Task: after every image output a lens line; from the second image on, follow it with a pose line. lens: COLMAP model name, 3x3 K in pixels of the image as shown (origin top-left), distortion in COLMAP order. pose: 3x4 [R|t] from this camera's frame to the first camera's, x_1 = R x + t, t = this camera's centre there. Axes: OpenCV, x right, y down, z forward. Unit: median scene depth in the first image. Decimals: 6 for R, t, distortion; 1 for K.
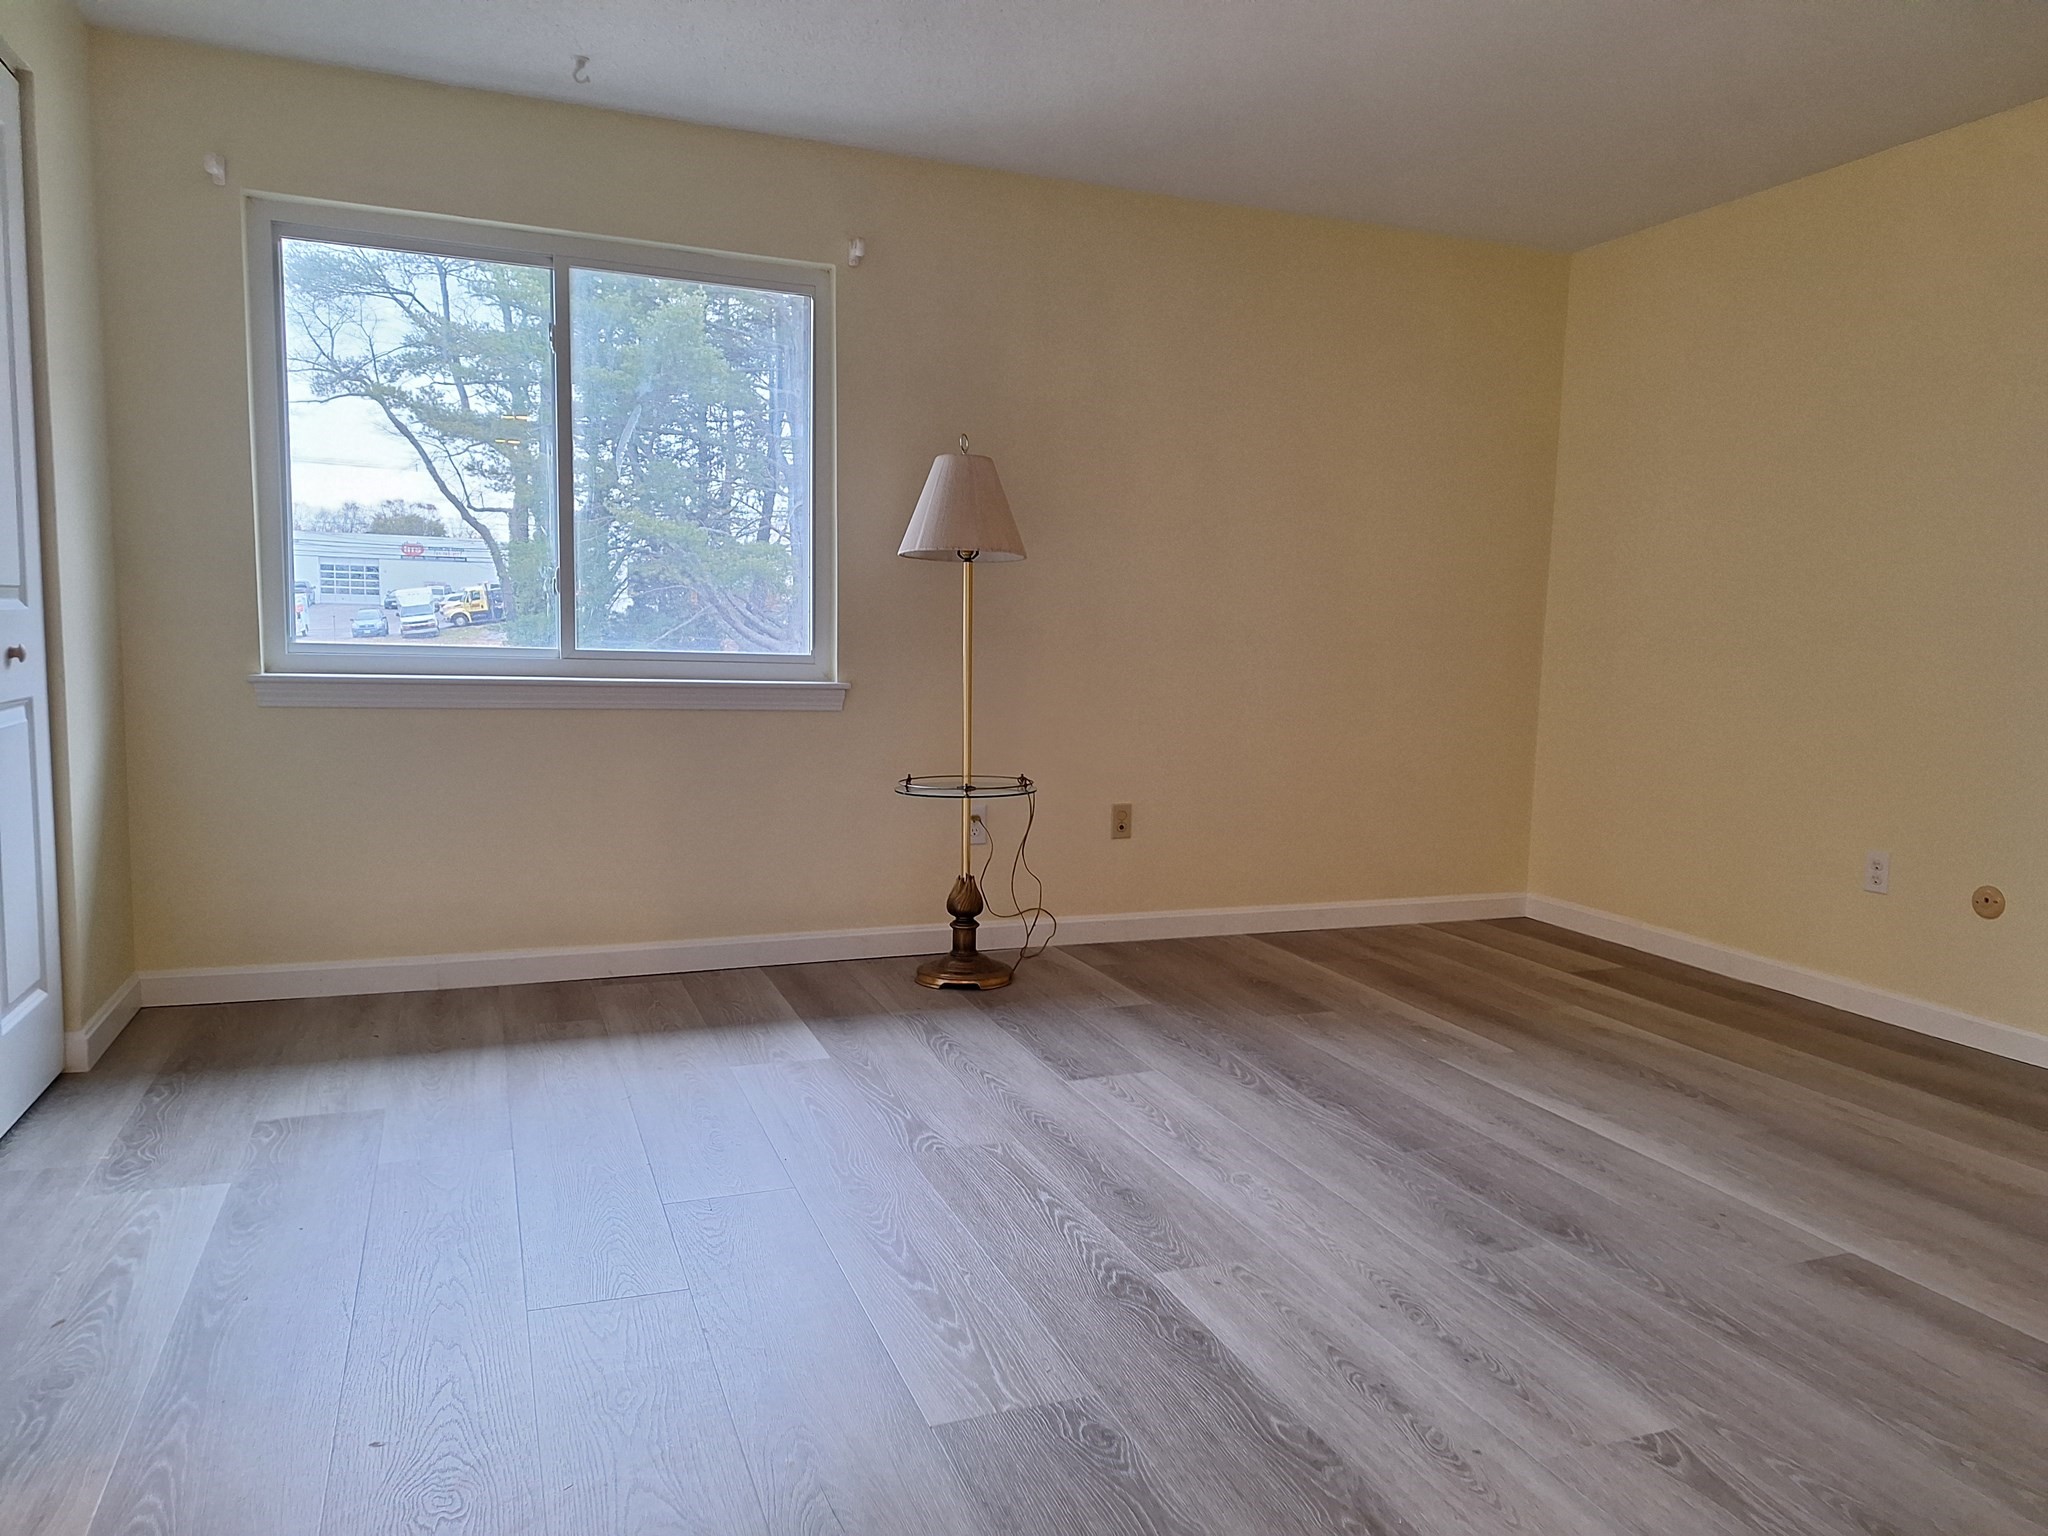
lens RADIAL K [[1416.9, 0, 1024.3], [0, 1416.9, 775.2], [0, 0, 1]] dist [0.061641, -0.066401]
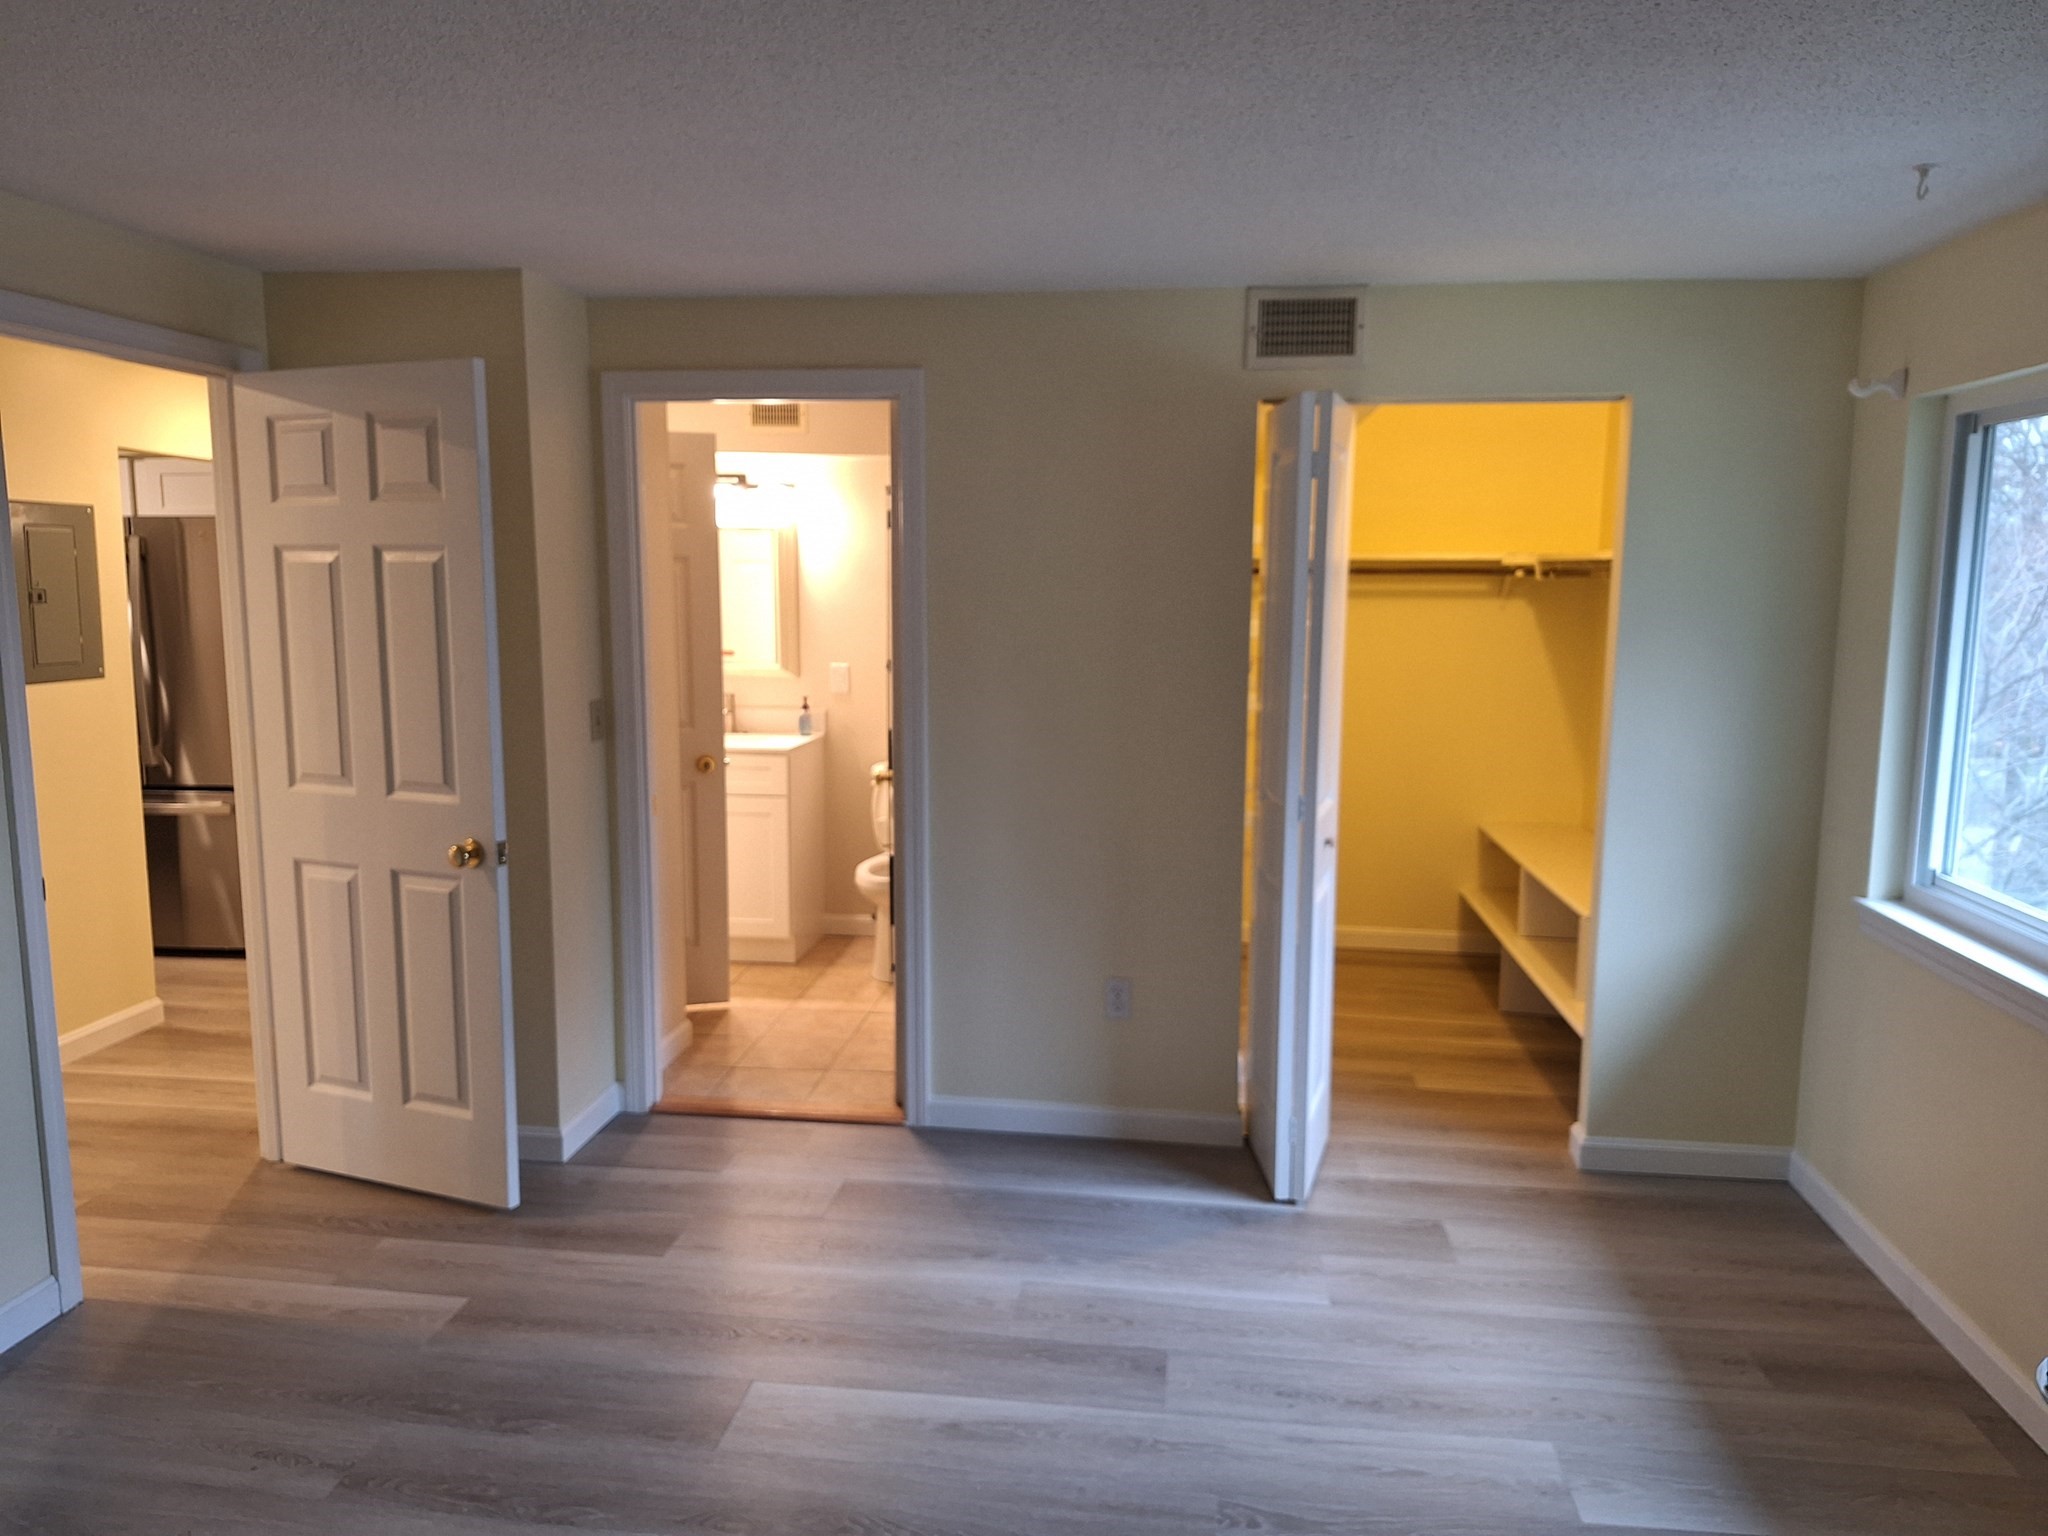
lens RADIAL K [[1416.9, 0, 1024.3], [0, 1416.9, 775.2], [0, 0, 1]] dist [0.061641, -0.066401]
pose [[-0.479104, 0.089892, -0.873143, 0.621530], [-0.108004, 0.981146, 0.160274, -0.269706], [0.871088, 0.171091, -0.460362, 1.039537]]
